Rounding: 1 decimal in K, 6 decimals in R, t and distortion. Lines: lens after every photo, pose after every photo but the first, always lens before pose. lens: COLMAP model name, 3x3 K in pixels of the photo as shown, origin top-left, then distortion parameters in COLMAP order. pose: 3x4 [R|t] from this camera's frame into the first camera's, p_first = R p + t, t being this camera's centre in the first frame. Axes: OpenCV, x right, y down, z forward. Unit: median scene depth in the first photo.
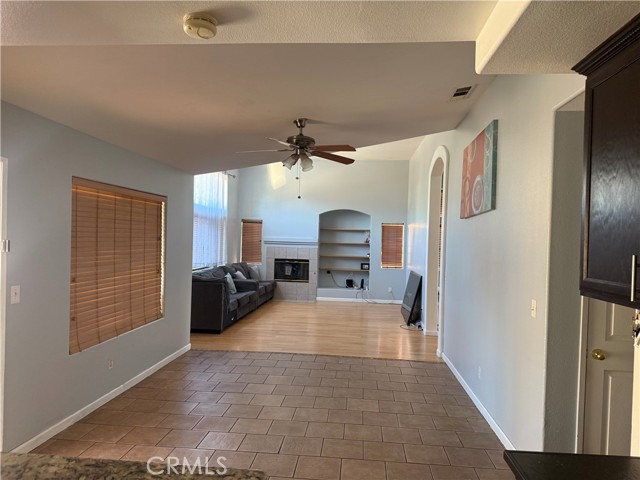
lens RADIAL K [[451.8, 0, 320.0], [0, 451.8, 240.0], [0, 0, 1]] dist [0.124282, -0.188609]
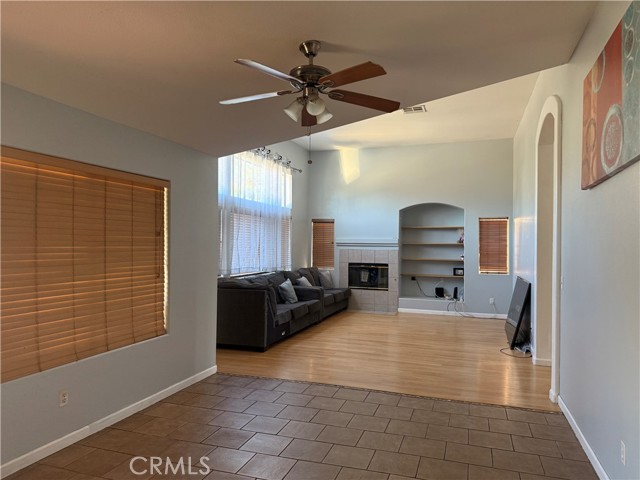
lens RADIAL K [[451.8, 0, 320.0], [0, 451.8, 240.0], [0, 0, 1]] dist [0.124282, -0.188609]
pose [[0.973482, -0.020569, -0.227836, 0.076624], [0.016639, 0.999678, -0.019156, 0.021711], [0.228156, 0.014857, 0.973511, 0.233031]]
